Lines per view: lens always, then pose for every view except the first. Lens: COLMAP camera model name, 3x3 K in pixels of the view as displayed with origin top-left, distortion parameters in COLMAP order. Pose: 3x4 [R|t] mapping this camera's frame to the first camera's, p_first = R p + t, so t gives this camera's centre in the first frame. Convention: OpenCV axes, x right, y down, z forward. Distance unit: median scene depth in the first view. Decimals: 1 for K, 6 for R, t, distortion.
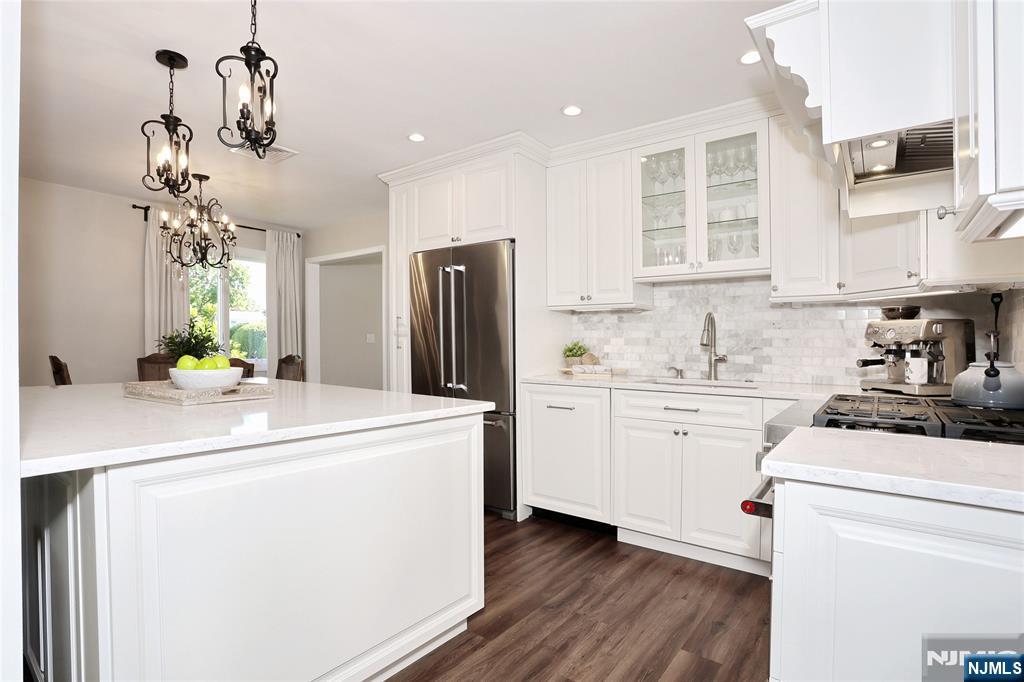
lens RADIAL K [[502.9, 0, 504.3], [0, 502.9, 336.7], [0, 0, 1]] dist [-0.066613, 0.031973]
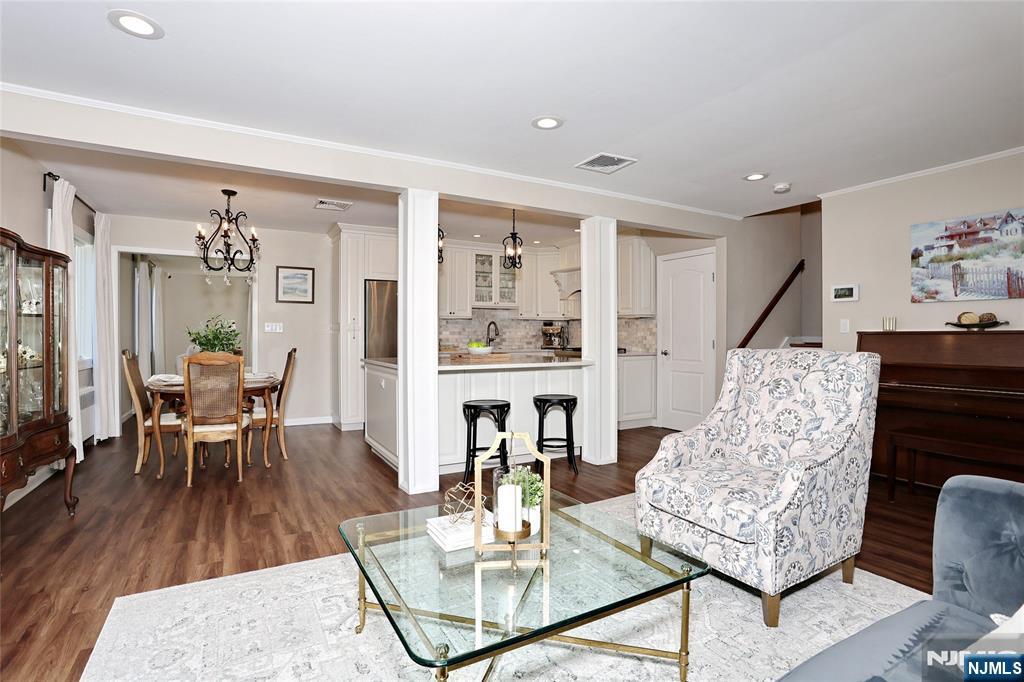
lens RADIAL K [[495.0, 0, 512.0], [0, 495.0, 341.0], [0, 0, 1]] dist [-0.002562, -0.000399]
pose [[0.379521, -0.026531, 0.924803, -1.828258], [-0.013105, 0.999334, 0.034047, -0.036541], [-0.925090, -0.025041, 0.378921, -0.045554]]
